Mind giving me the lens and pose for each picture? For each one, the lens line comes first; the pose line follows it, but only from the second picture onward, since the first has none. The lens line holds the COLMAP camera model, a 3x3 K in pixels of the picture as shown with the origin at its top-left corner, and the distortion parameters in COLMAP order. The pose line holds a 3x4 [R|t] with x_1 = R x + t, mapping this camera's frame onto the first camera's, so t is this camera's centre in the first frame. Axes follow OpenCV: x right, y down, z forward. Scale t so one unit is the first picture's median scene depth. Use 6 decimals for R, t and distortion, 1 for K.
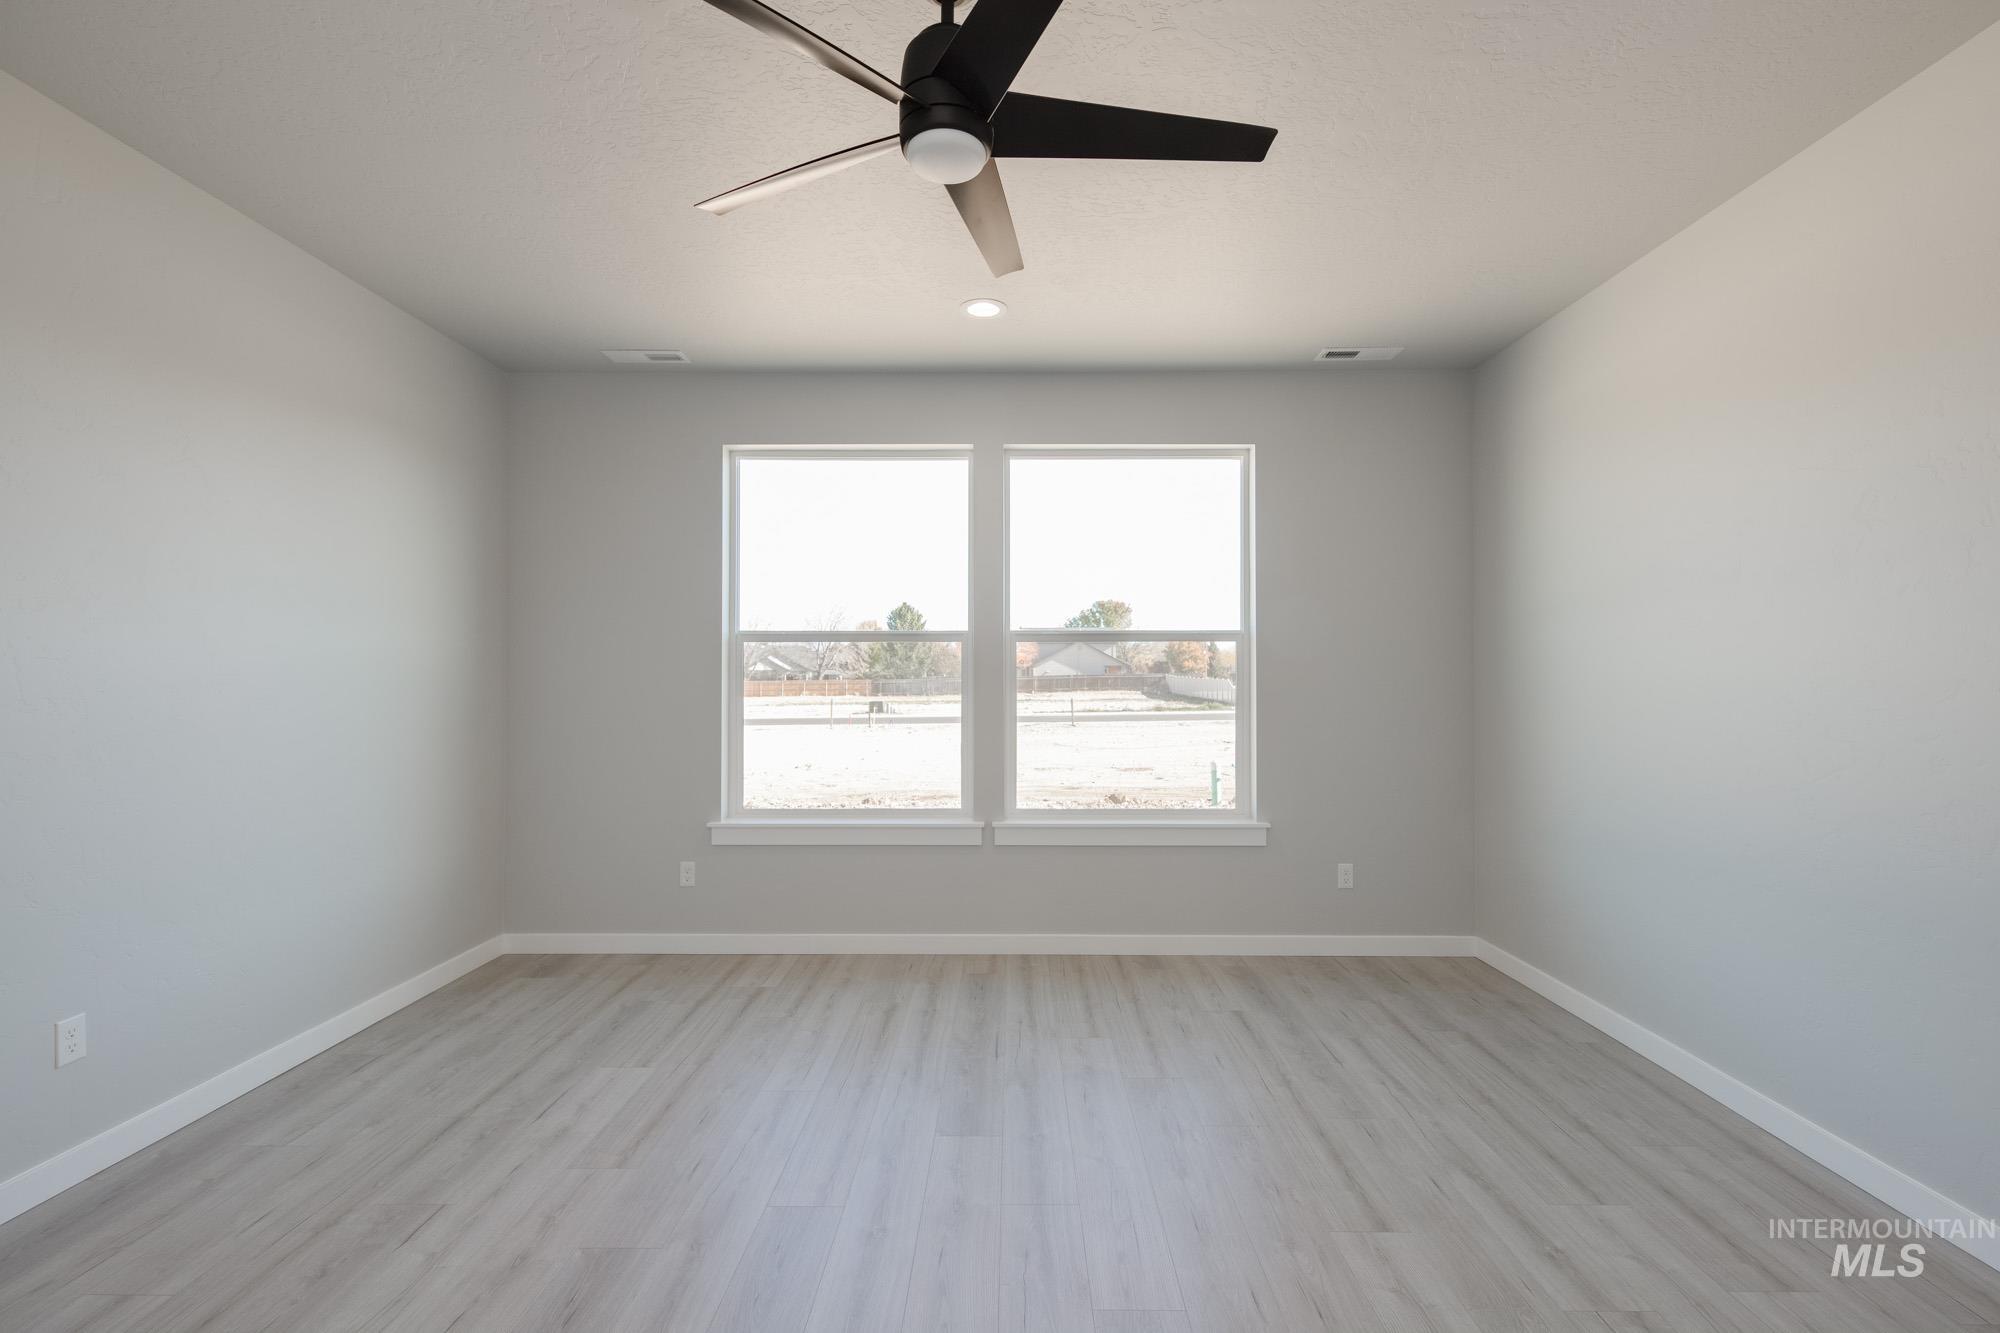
lens RADIAL K [[888.3, 0, 995.8], [0, 888.3, 668.4], [0, 0, 1]] dist [0.009071, -0.003201]
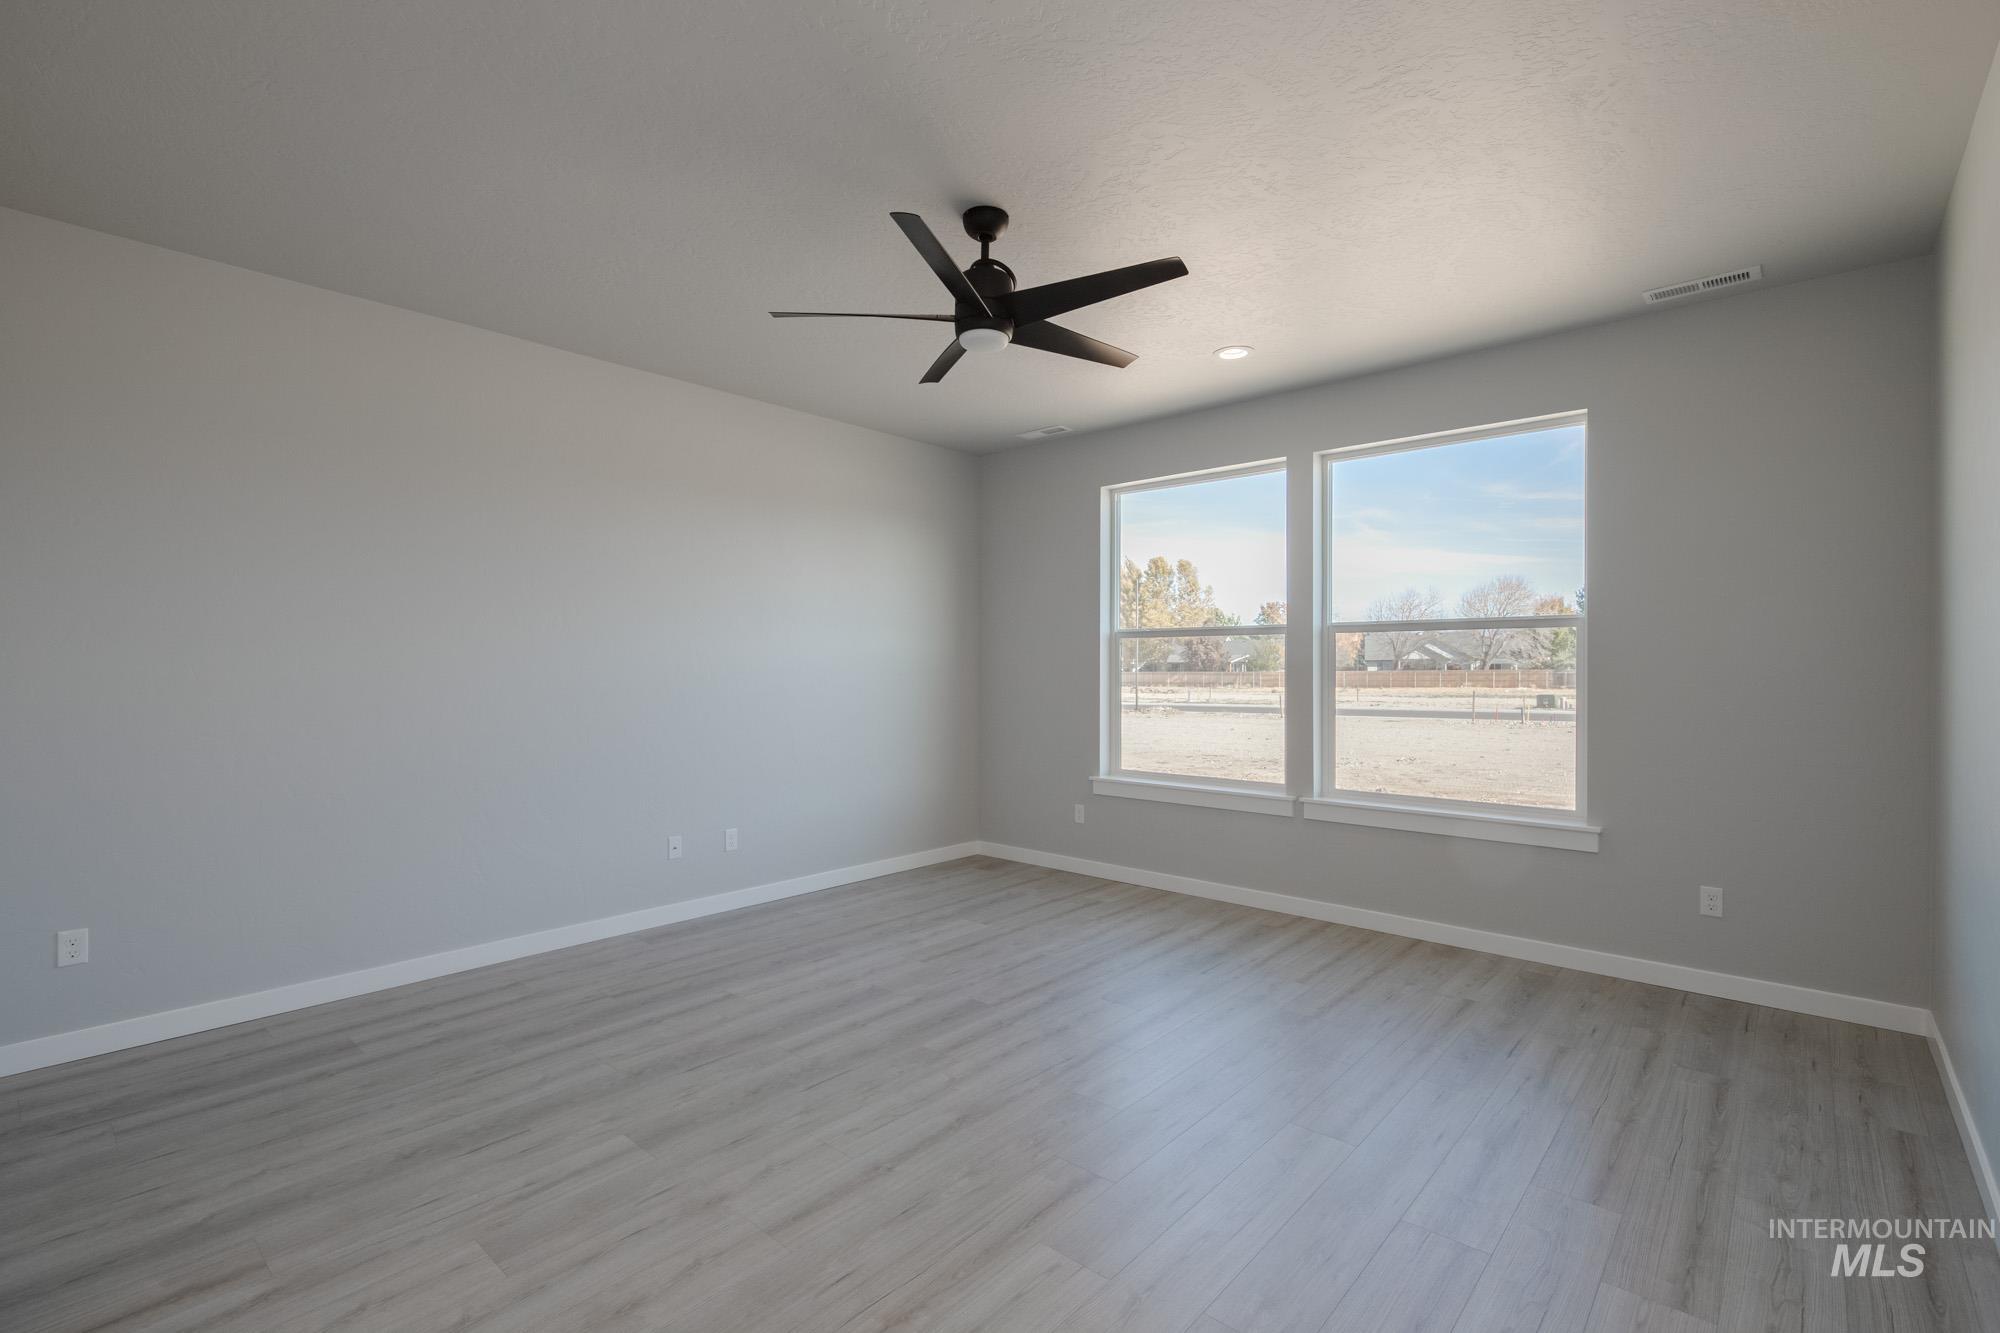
lens RADIAL K [[888.3, 0, 986.3], [0, 888.3, 668.0], [0, 0, 1]] dist [0.009071, -0.003201]
pose [[0.750128, 0.001406, -0.661291, 0.422591], [0.006122, 0.999940, 0.009071, -0.000363], [0.661265, -0.010853, 0.750074, -0.085749]]
